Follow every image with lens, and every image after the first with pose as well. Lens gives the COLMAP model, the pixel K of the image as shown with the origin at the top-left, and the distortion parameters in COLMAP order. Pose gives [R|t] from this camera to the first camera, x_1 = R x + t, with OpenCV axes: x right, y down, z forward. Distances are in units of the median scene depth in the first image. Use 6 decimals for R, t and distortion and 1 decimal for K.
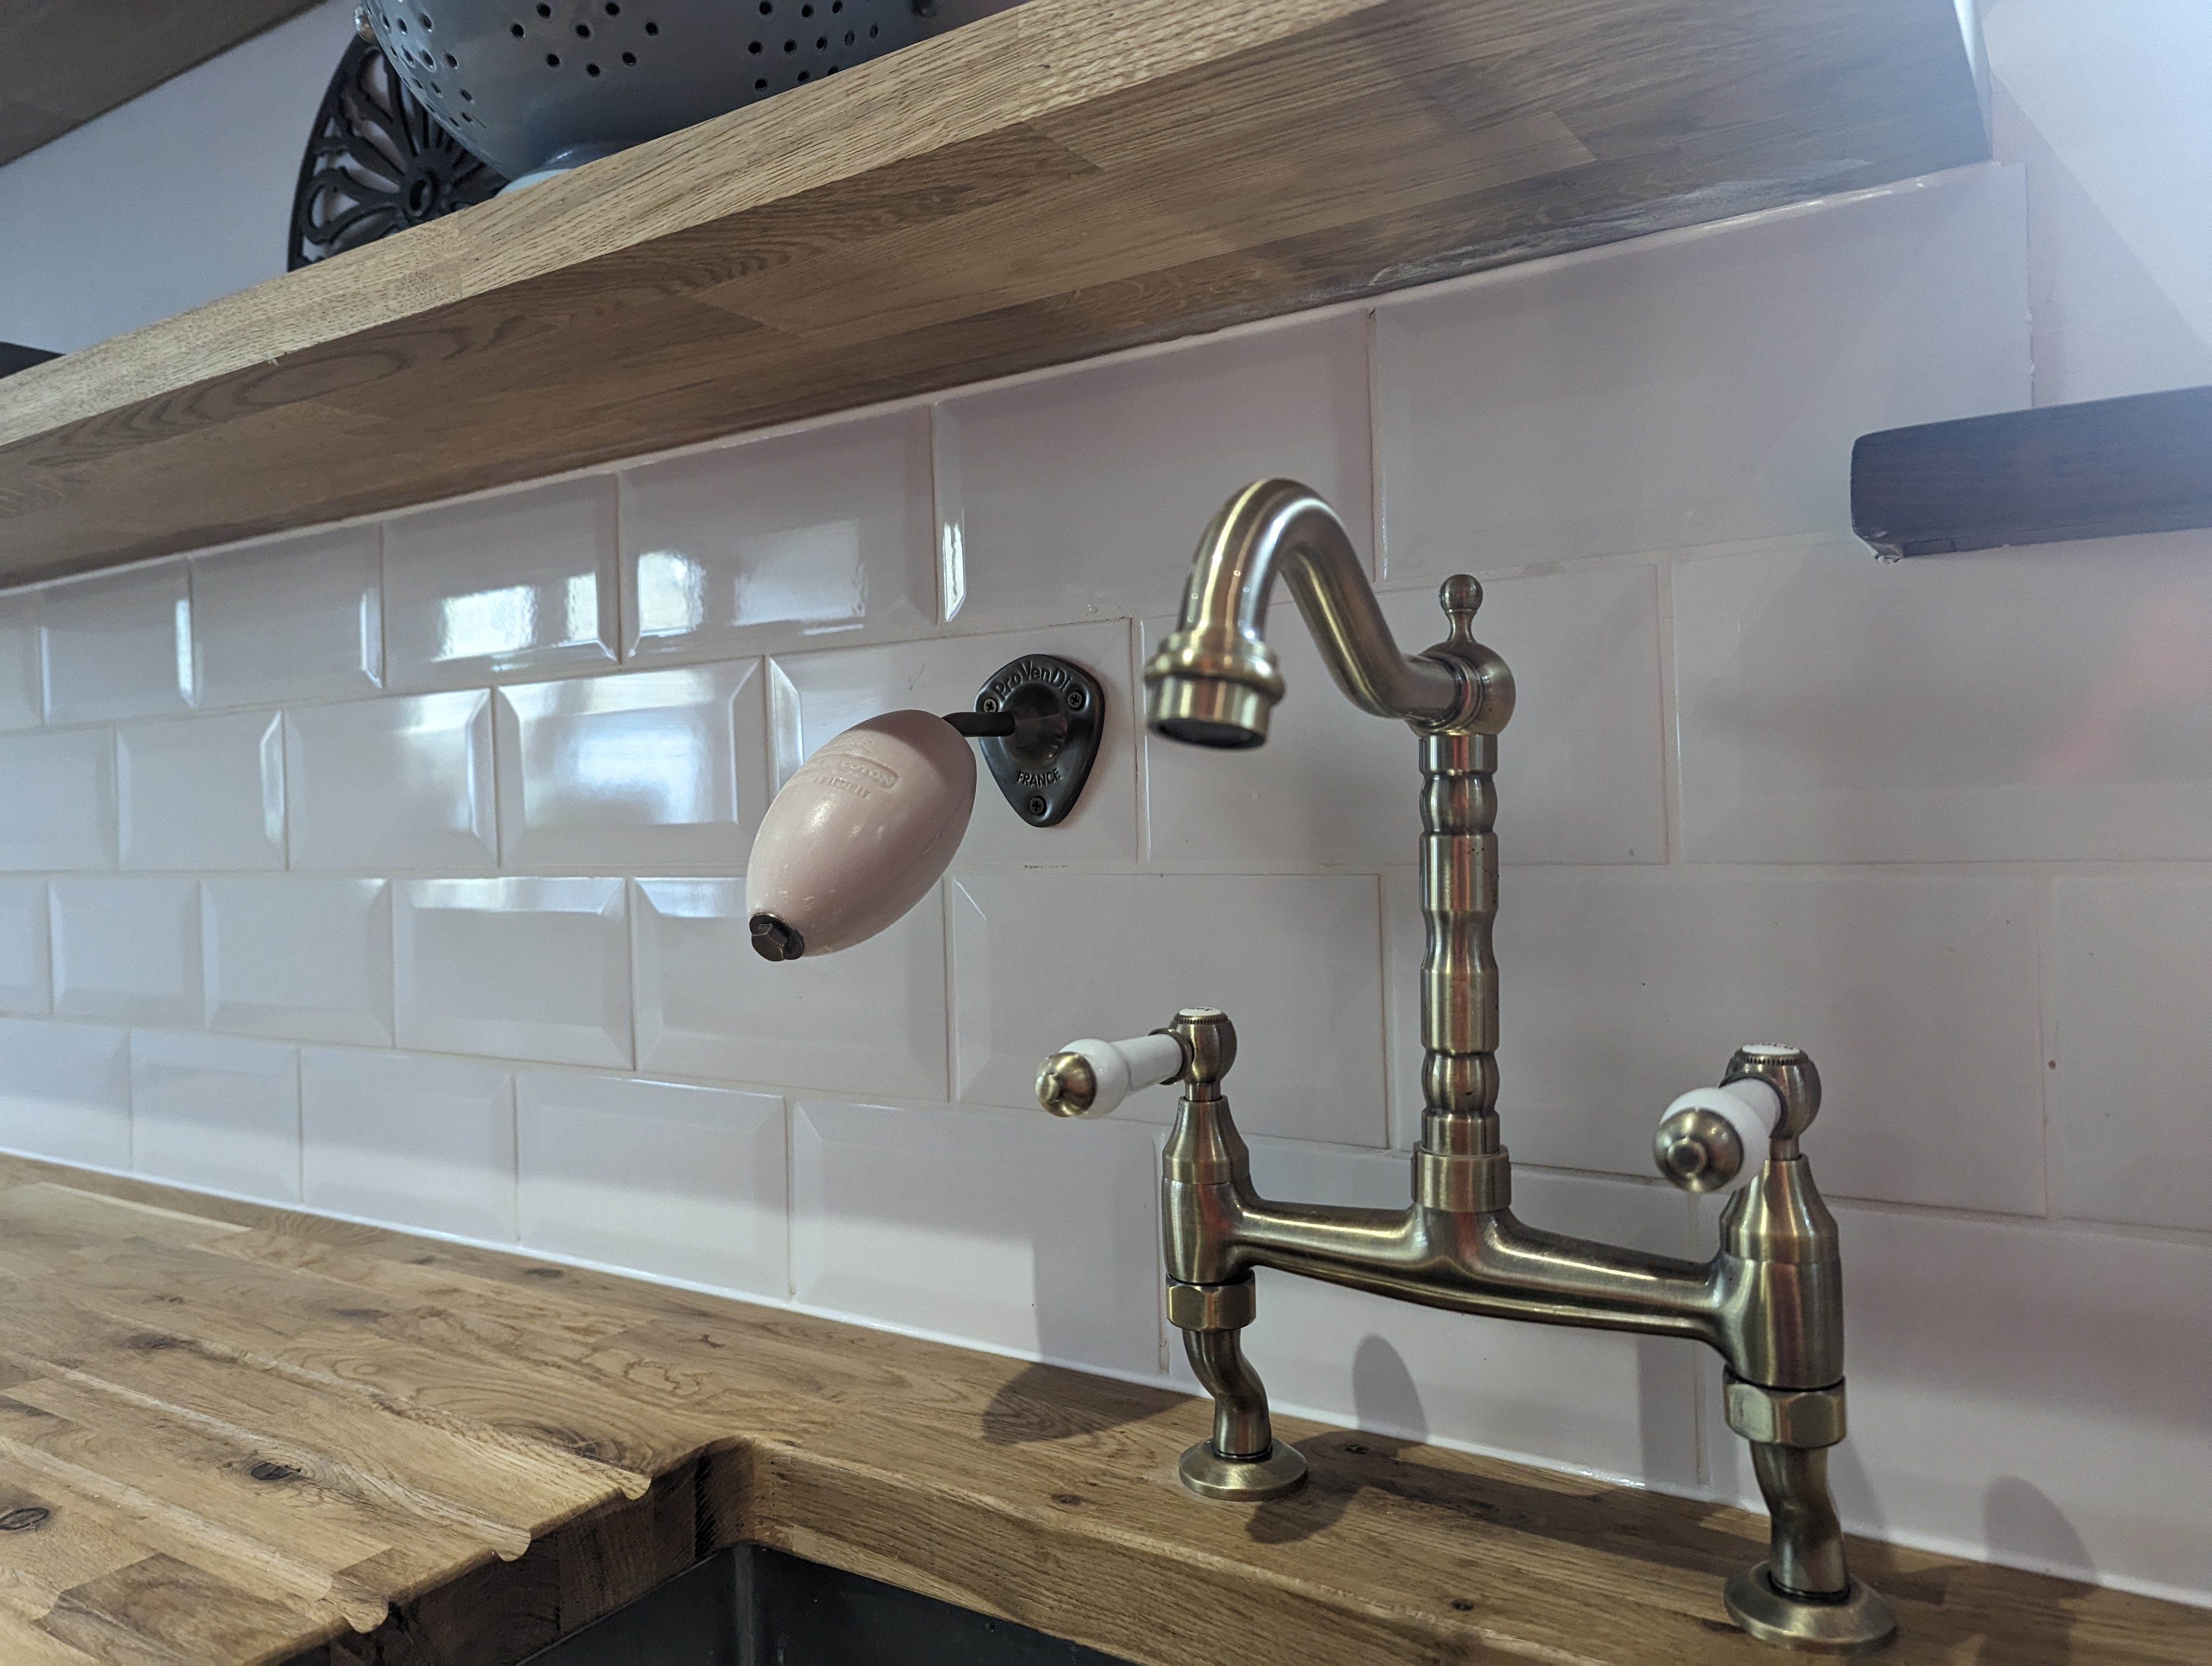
lens RADIAL K [[1574.3, 0, 1097.7], [0, 1574.3, 822.5], [0, 0, 1]] dist [0.056737, -0.054362]
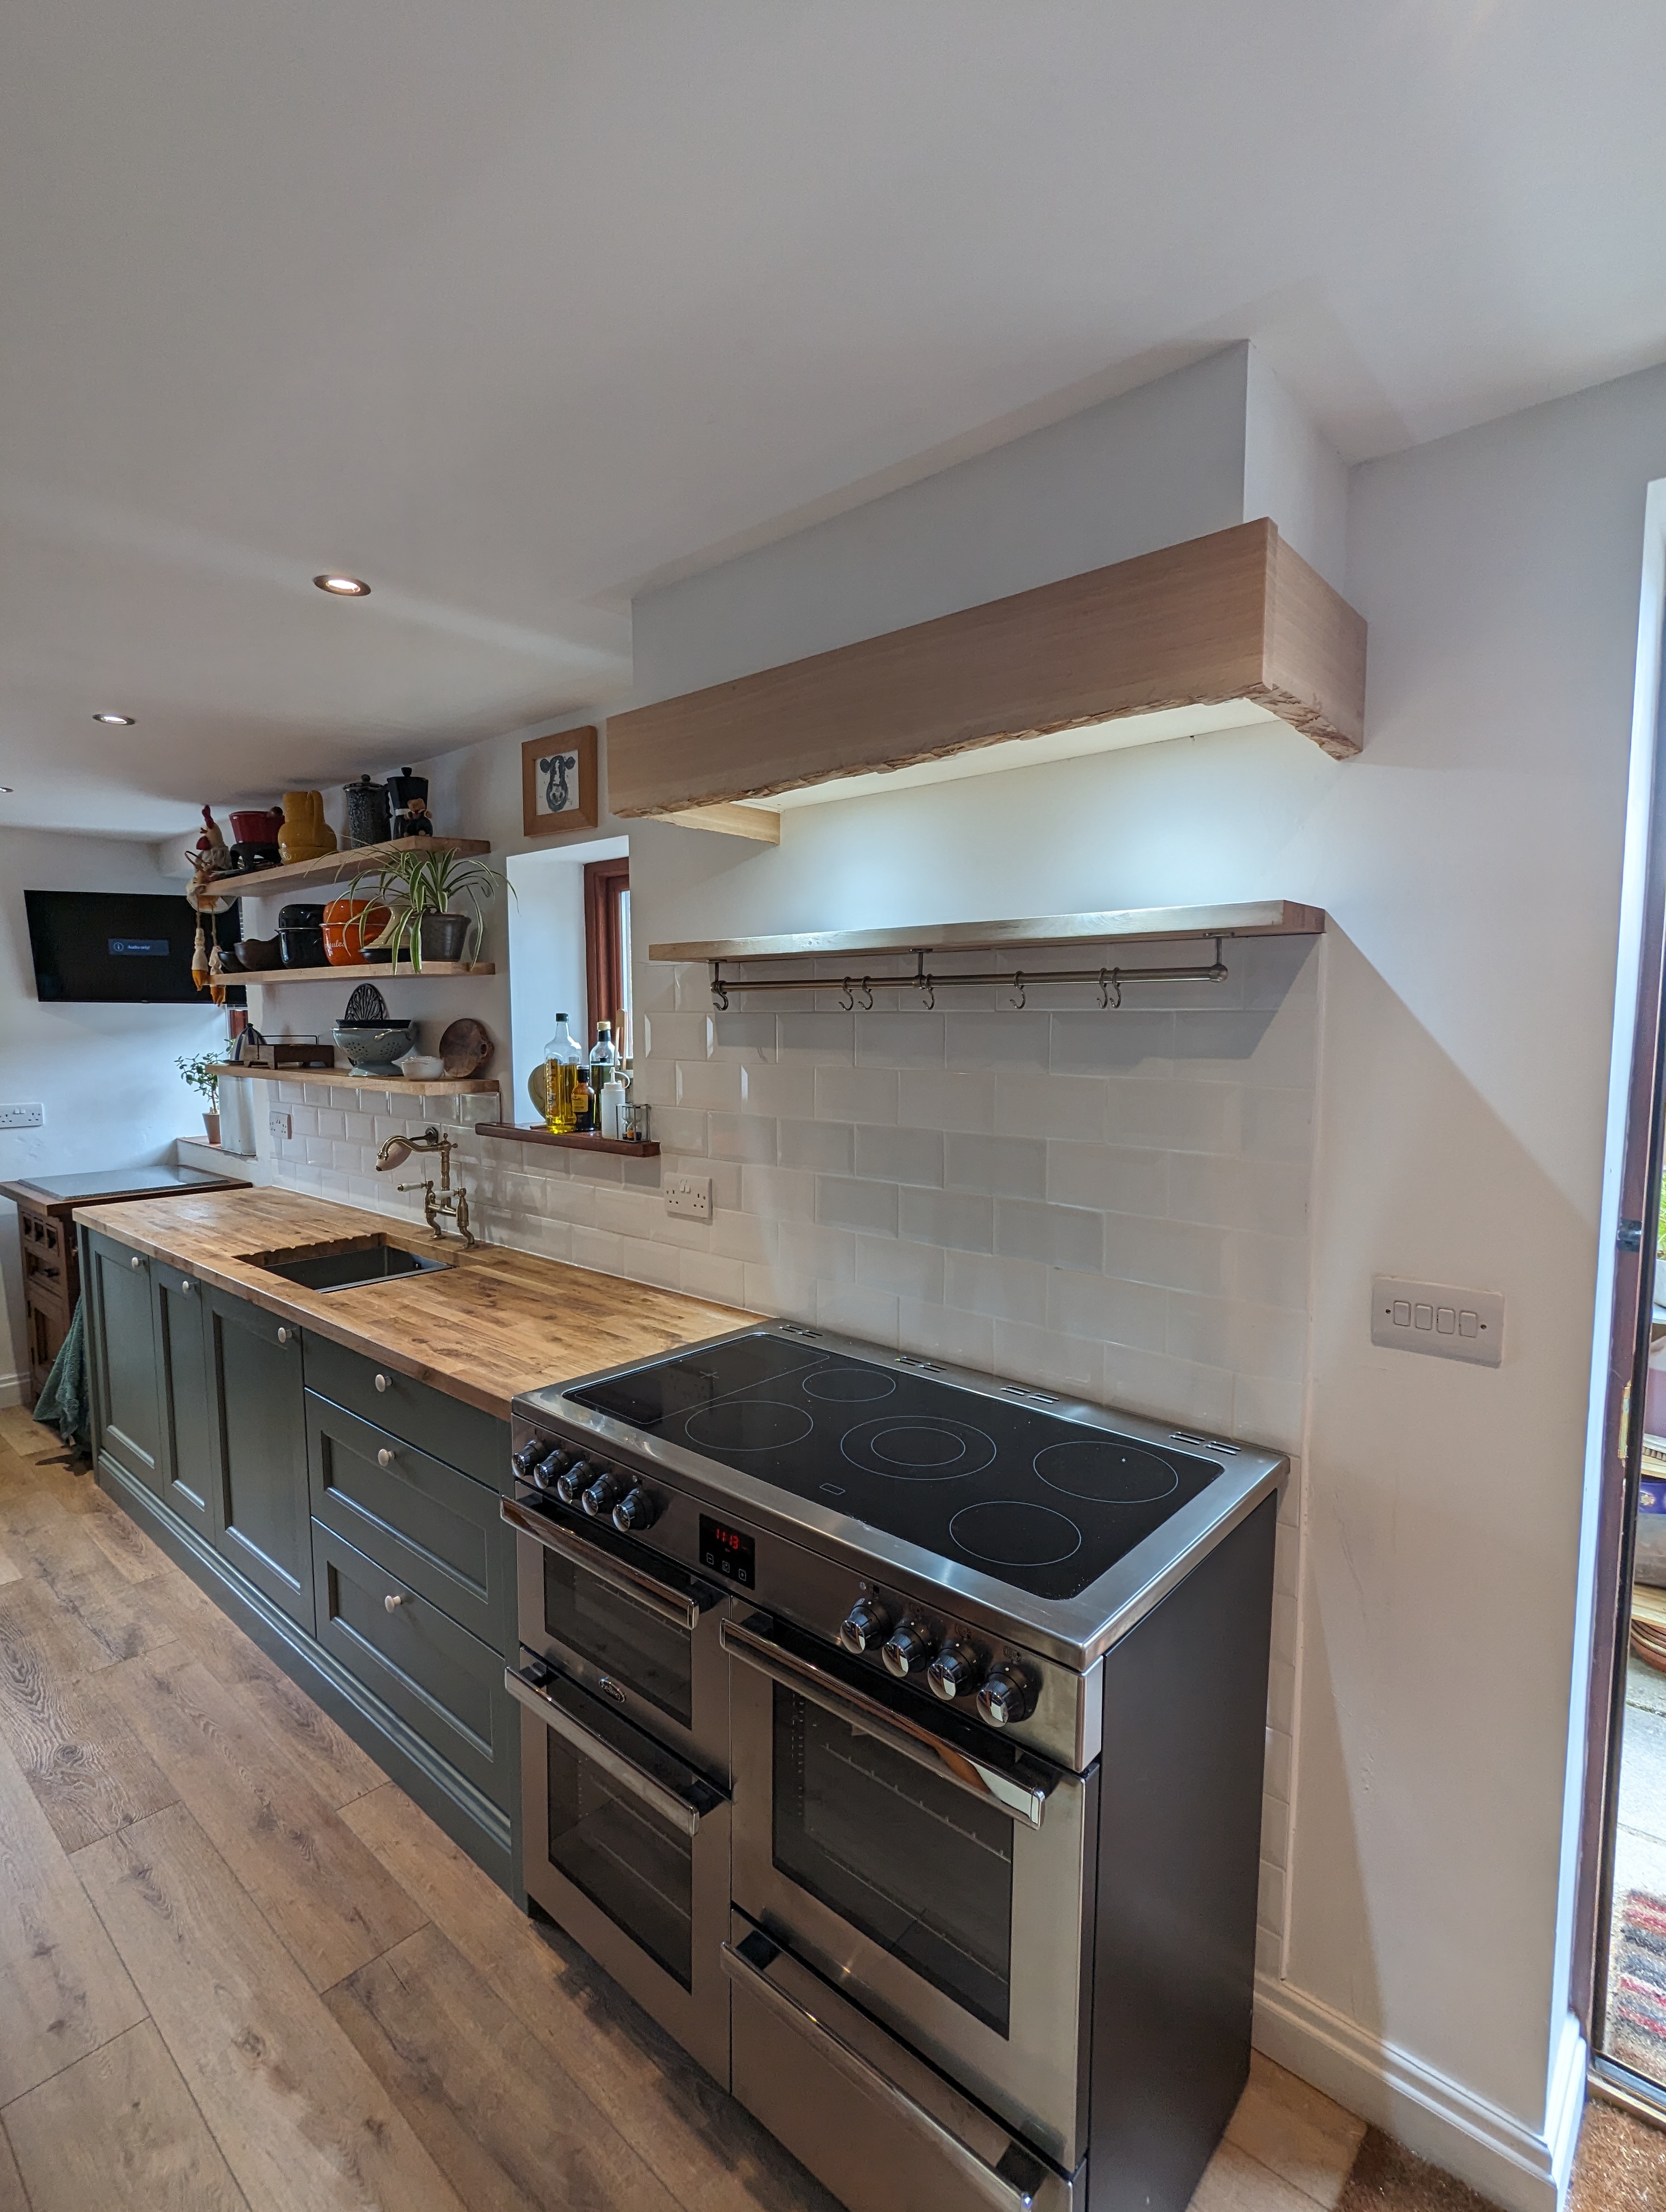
lens RADIAL K [[1054.3, 0, 840.1], [0, 1054.3, 1111.5], [0, 0, 1]] dist [-0.001463, -0.000465]
pose [[0.990364, 0.045812, -0.130690, 2.889761], [-0.035443, 0.996117, 0.080593, -0.752021], [0.133874, -0.075184, 0.988142, -4.104337]]
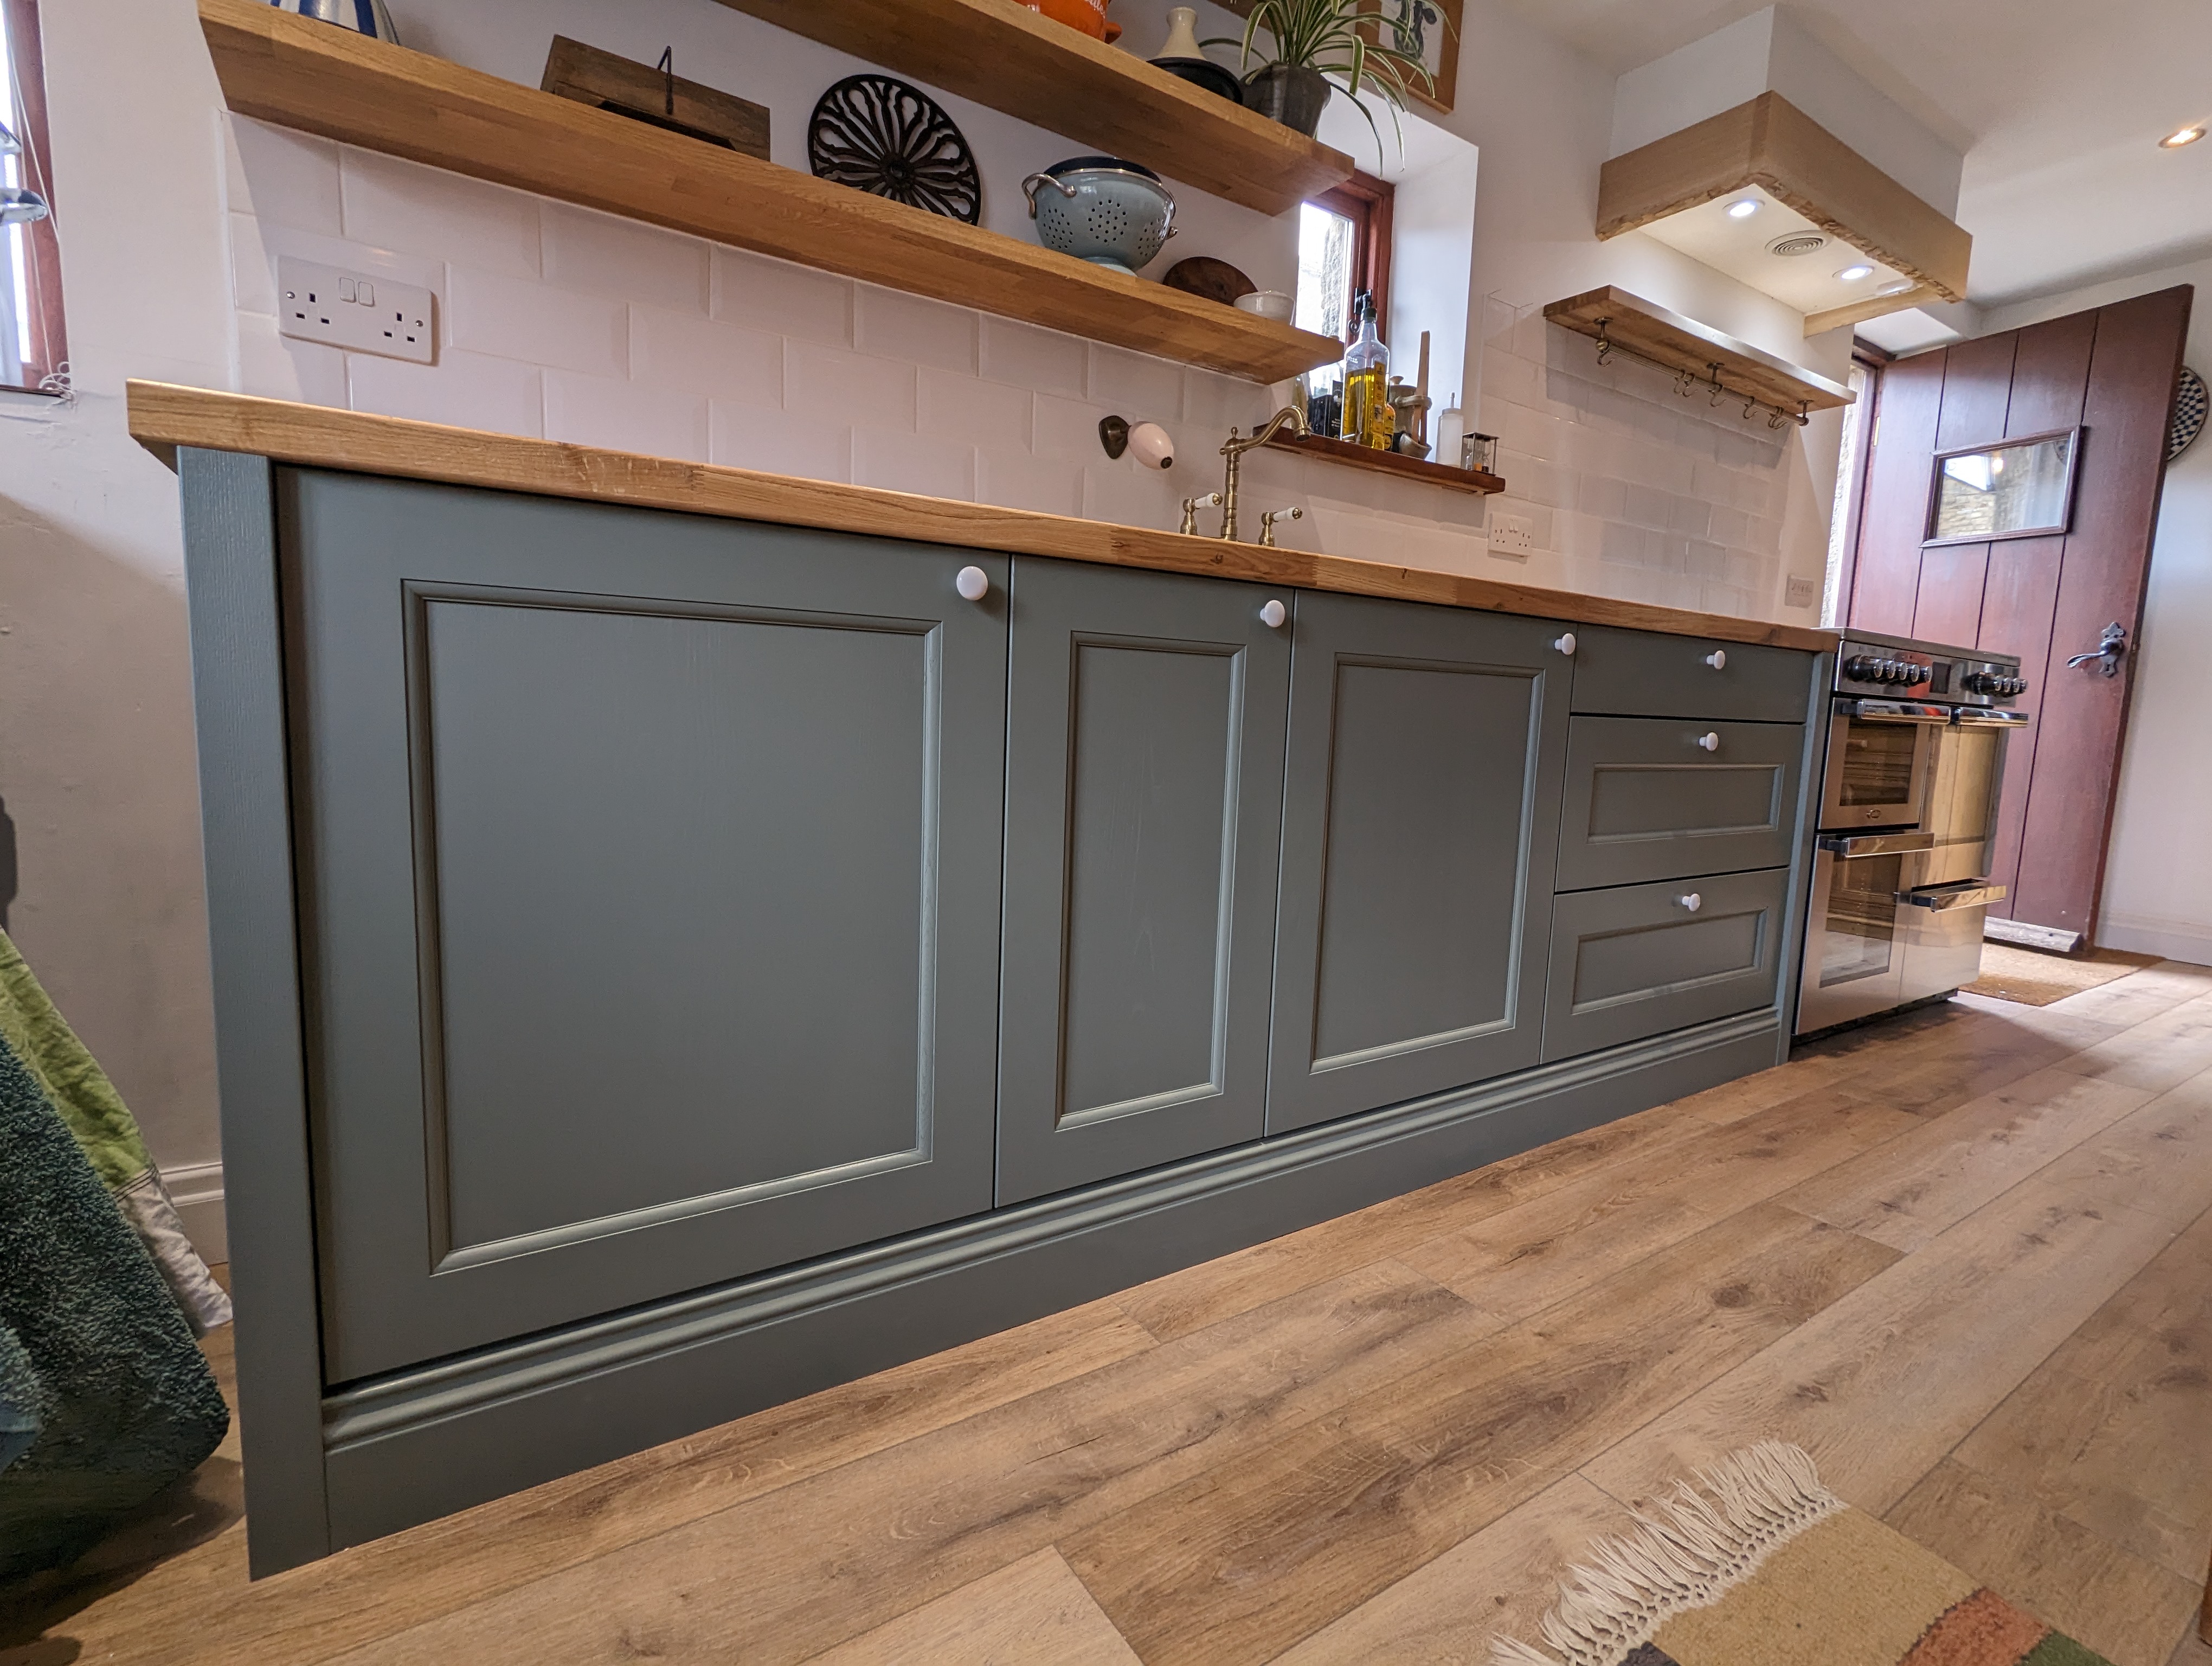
lens RADIAL K [[1054.3, 0, 1116.8], [0, 1054.3, 819.9], [0, 0, 1]] dist [-0.001463, -0.000465]
pose [[0.384957, -0.055892, 0.921241, -3.311847], [-0.036857, 0.996437, 0.075855, 0.929193], [-0.922198, -0.063155, 0.381526, -0.167575]]
